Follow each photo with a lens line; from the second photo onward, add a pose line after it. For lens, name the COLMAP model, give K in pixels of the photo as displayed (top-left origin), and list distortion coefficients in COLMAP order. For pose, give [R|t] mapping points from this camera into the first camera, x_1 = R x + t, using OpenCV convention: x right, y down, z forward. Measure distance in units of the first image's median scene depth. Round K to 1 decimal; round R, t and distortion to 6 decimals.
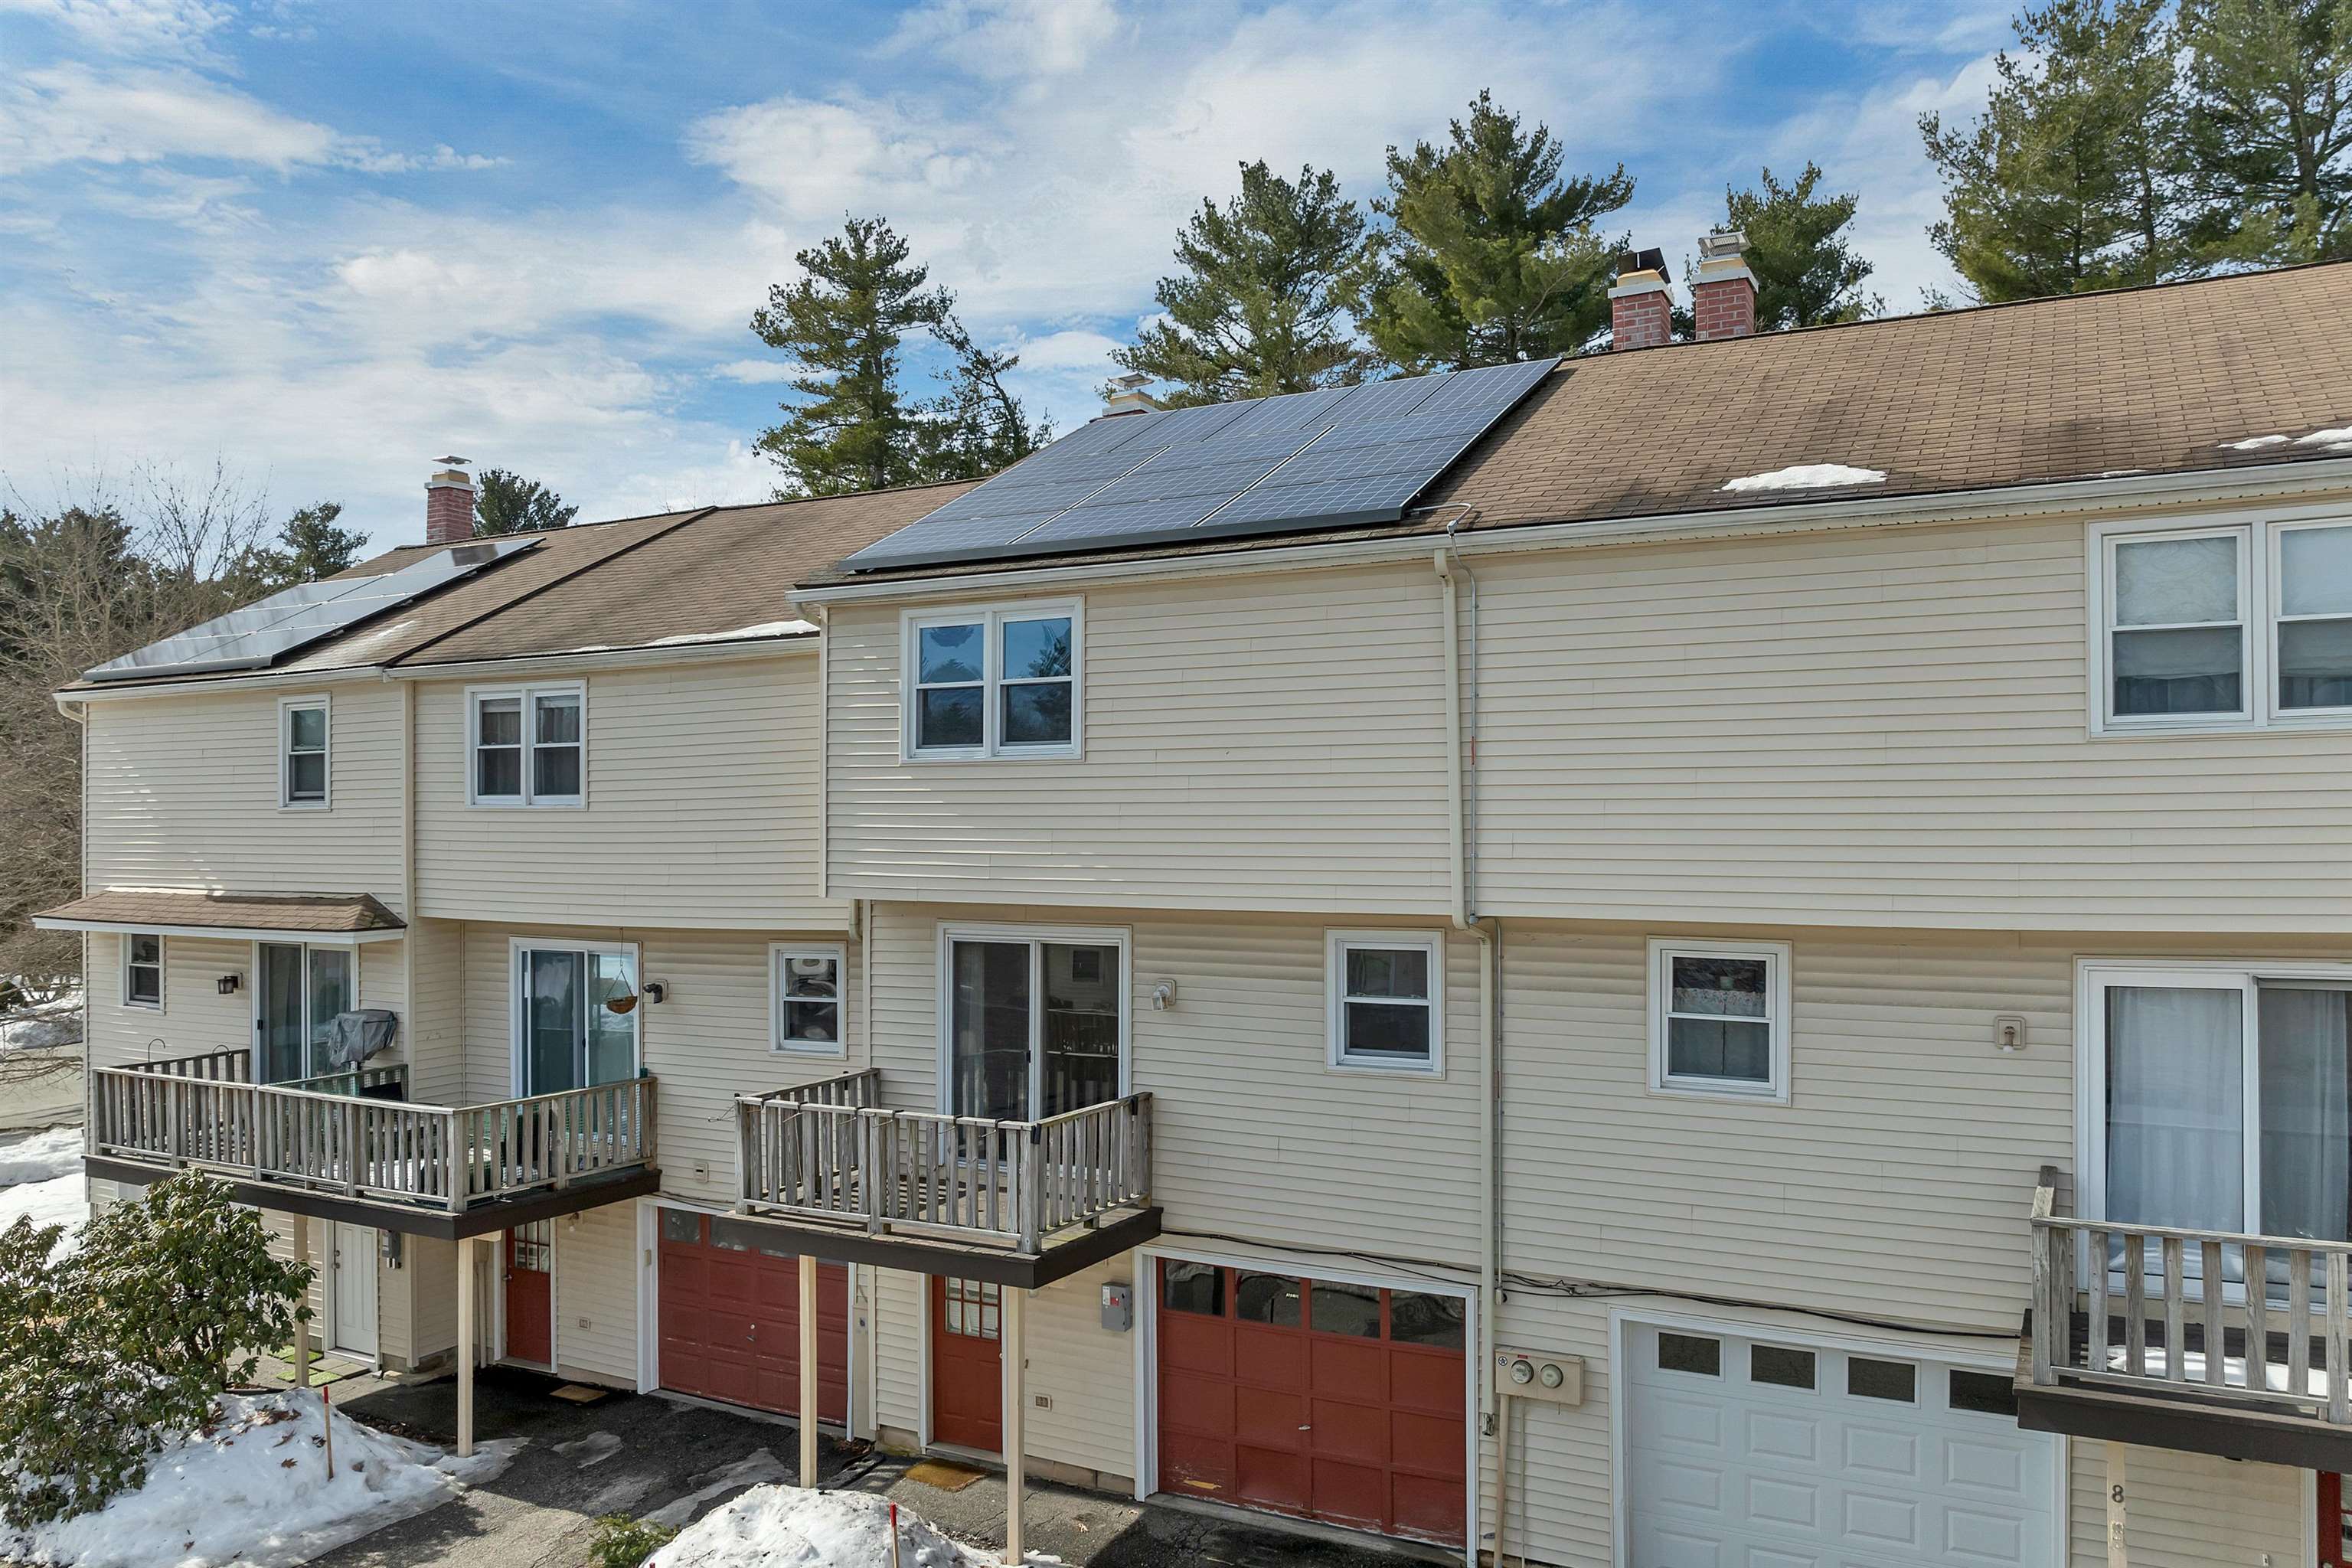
lens RADIAL K [[1703.3, 0, 1183.1], [0, 1703.3, 804.0], [0, 0, 1]] dist [-0.039381, 0.014408]
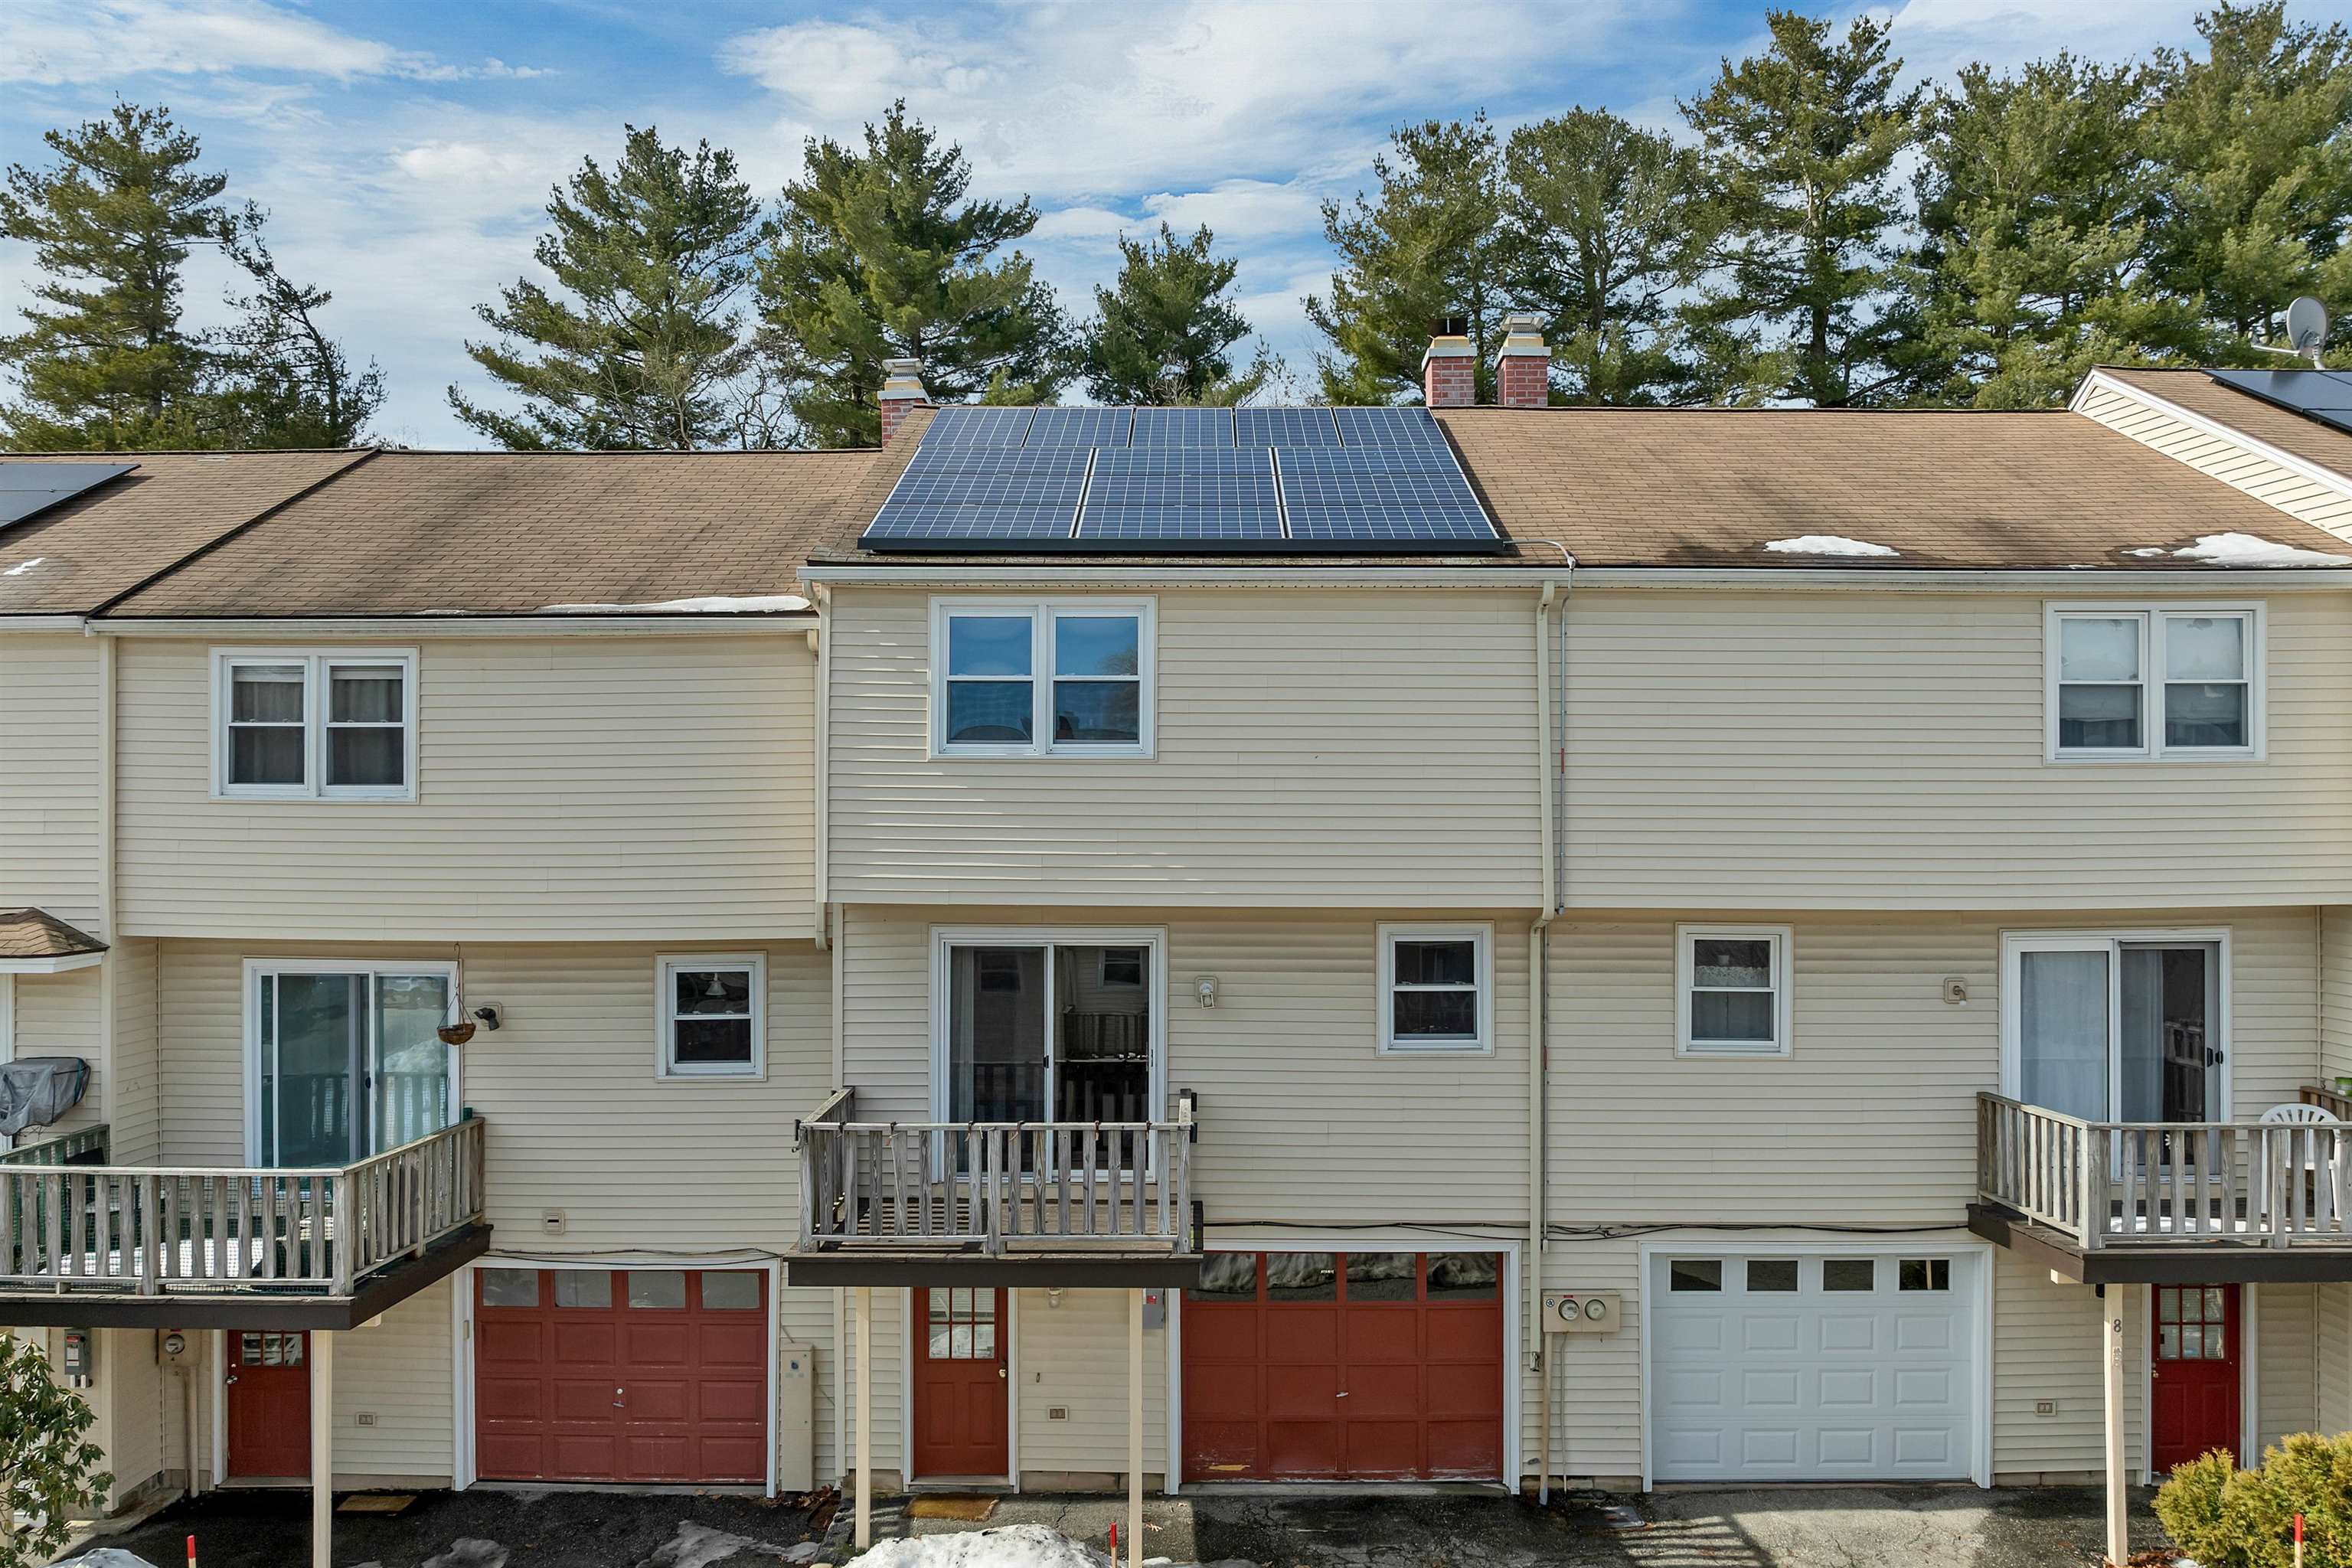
lens RADIAL K [[1703.3, 0, 1183.1], [0, 1703.3, 802.2], [0, 0, 1]] dist [-0.039381, 0.014408]
pose [[0.886328, 0.012599, 0.462886, -0.483012], [-0.010967, 0.999921, -0.006216, 0.004708], [-0.462928, 0.000433, 0.886396, 0.099340]]
